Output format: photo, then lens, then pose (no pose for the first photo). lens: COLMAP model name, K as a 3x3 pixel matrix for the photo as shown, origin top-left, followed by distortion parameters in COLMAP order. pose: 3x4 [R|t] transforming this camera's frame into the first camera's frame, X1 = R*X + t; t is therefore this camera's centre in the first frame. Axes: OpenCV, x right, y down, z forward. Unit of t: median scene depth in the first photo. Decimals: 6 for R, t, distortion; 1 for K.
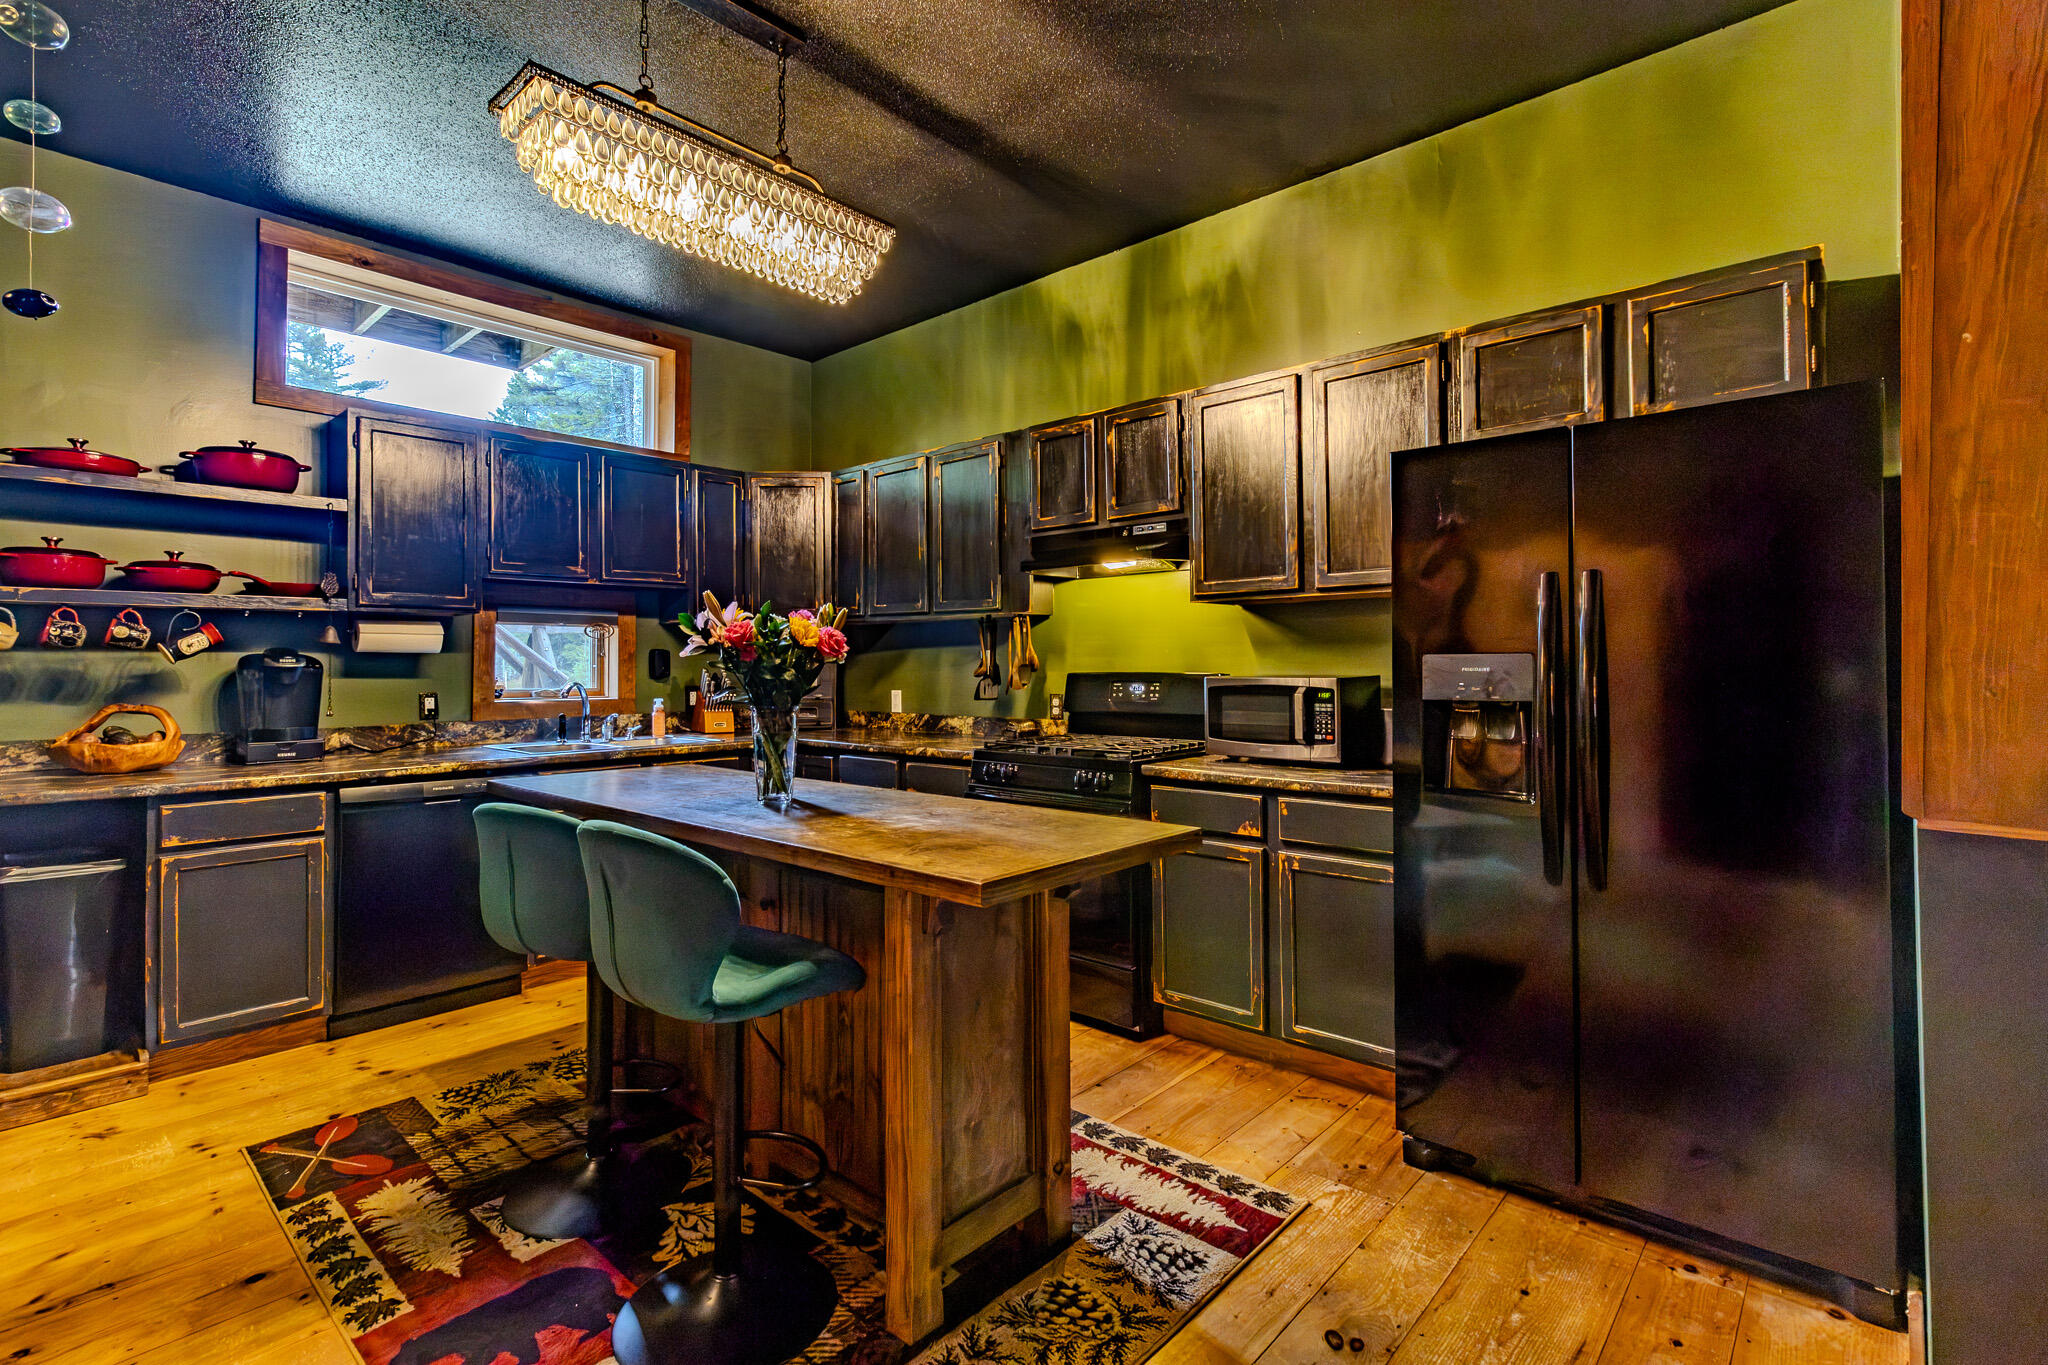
lens RADIAL K [[961.8, 0, 1024.9], [0, 961.8, 658.5], [0, 0, 1]] dist [0.000331, 0.000303]
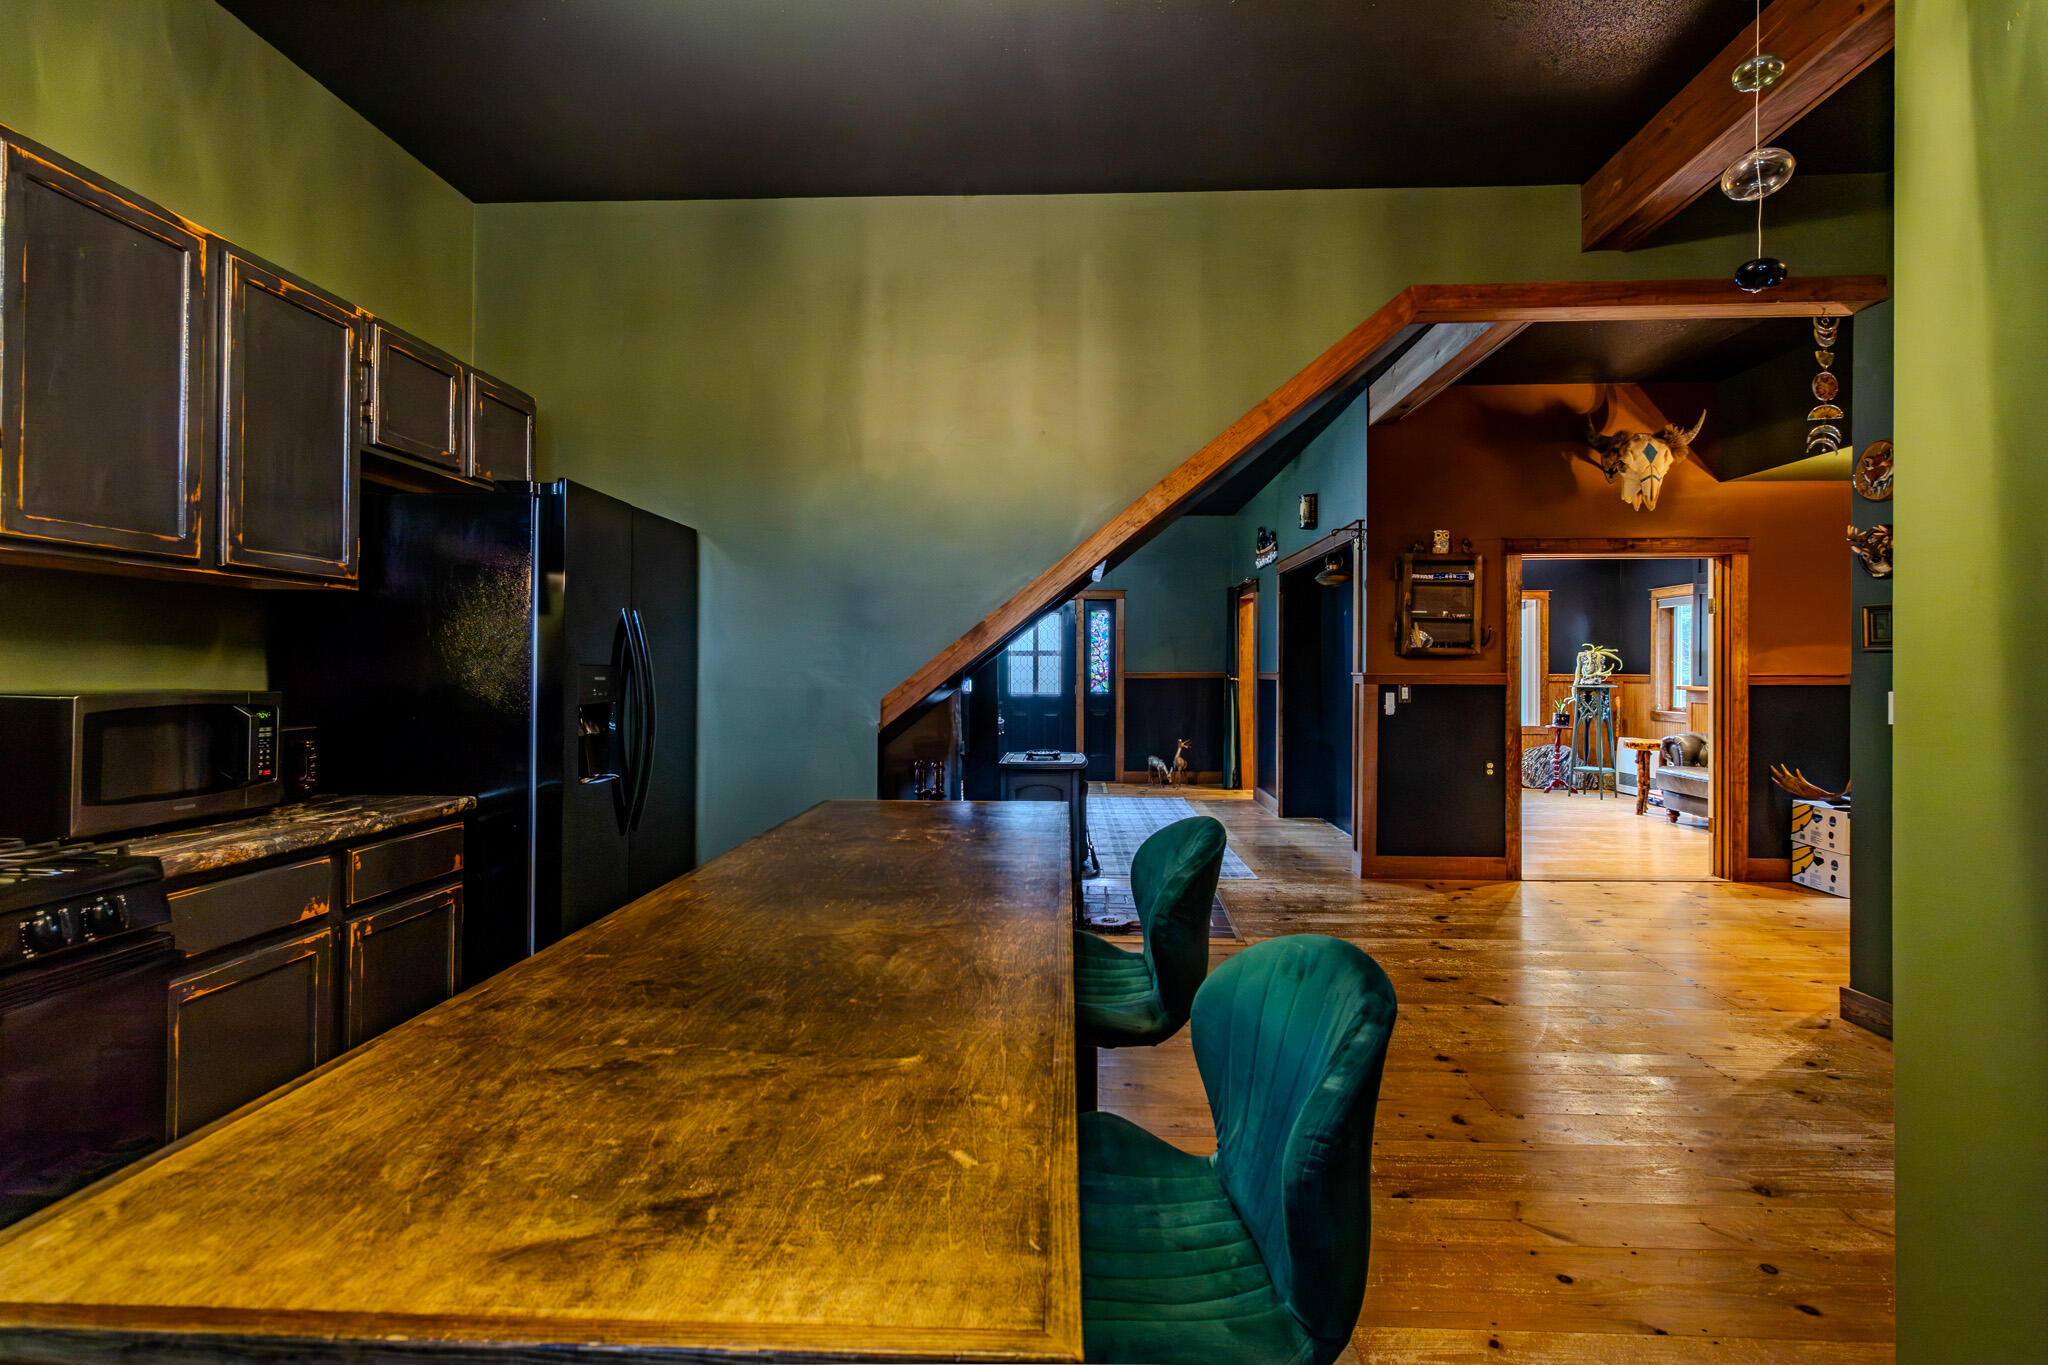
lens RADIAL K [[961.8, 0, 1024.9], [0, 961.8, 658.5], [0, 0, 1]] dist [0.000331, 0.000303]
pose [[-0.629292, 0.013860, 0.777046, -0.642052], [-0.002700, 0.999796, -0.020020, 0.008031], [-0.777165, -0.014696, -0.629126, 1.040356]]
